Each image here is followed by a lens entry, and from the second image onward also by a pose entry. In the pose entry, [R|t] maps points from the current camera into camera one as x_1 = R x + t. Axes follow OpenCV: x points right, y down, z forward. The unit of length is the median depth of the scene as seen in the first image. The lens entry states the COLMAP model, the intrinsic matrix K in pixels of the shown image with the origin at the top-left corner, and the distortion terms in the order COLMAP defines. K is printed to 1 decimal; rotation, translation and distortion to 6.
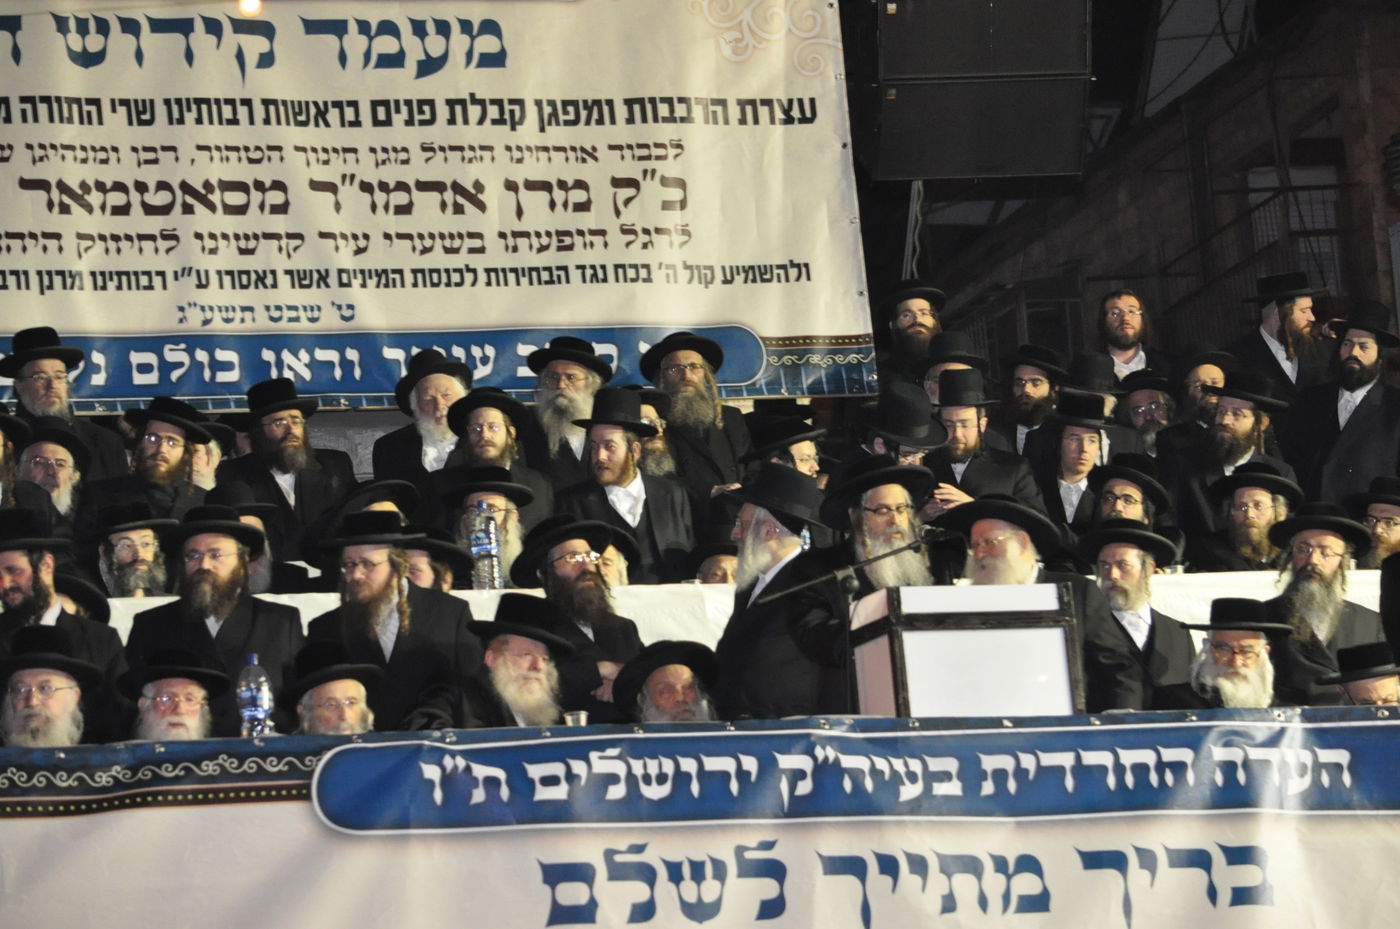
lens RADIAL K [[6638.7, 0, 700.0], [0, 6638.7, 464.5], [0, 0, 1]] dist [1.598157, 24.721914]
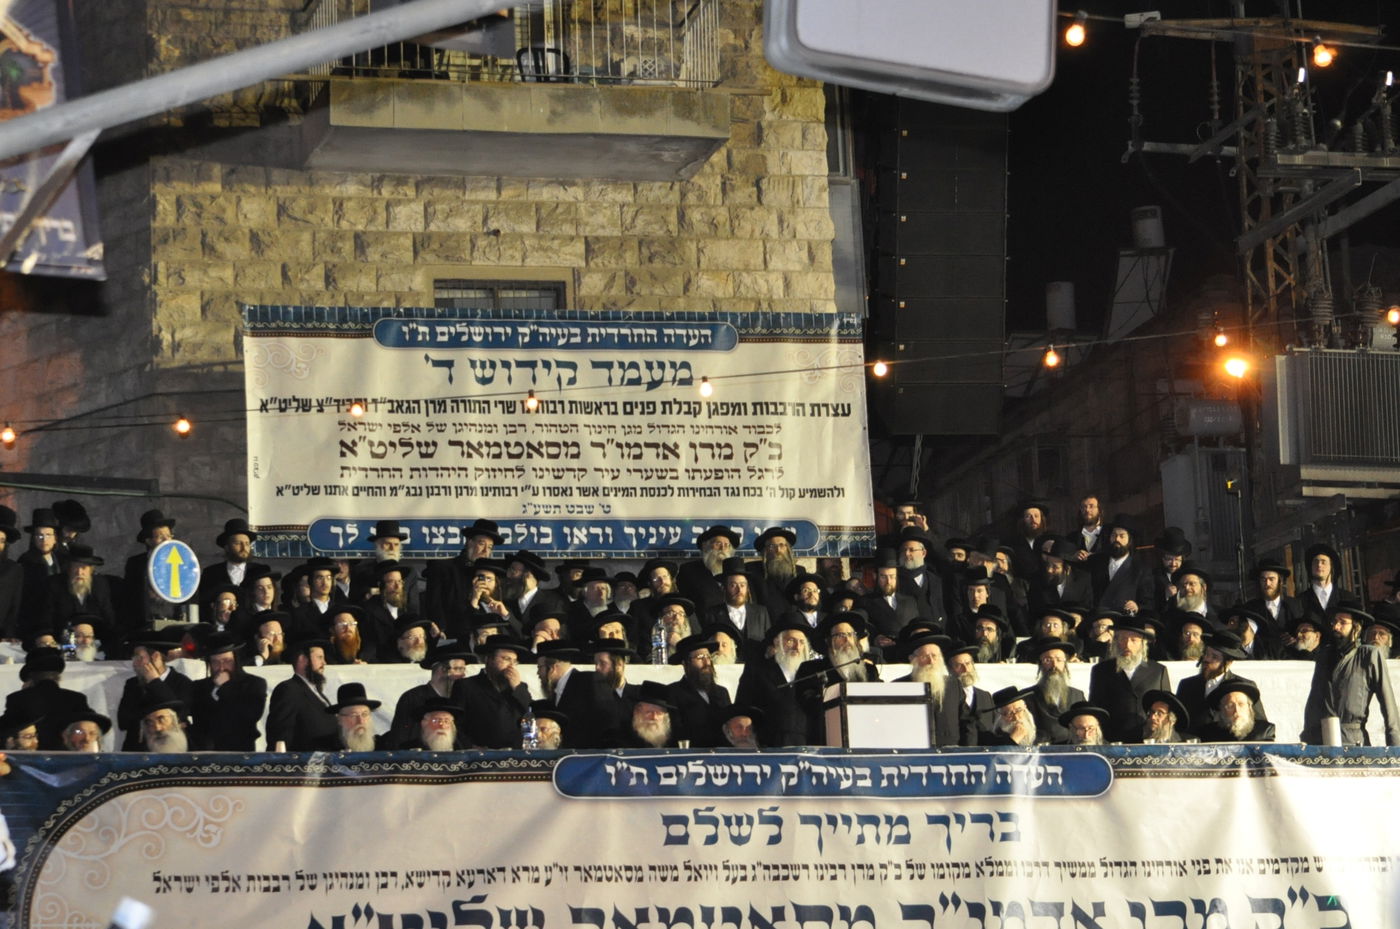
lens RADIAL K [[3928.2, 0, 700.0], [0, 3928.2, 464.5], [0, 0, 1]] dist [0.083170, -1.517881]
pose [[0.998020, 0.028905, -0.055859, 0.039425], [-0.028973, 0.999580, -0.000401, -0.036420], [0.055824, 0.002019, 0.998439, -0.160486]]
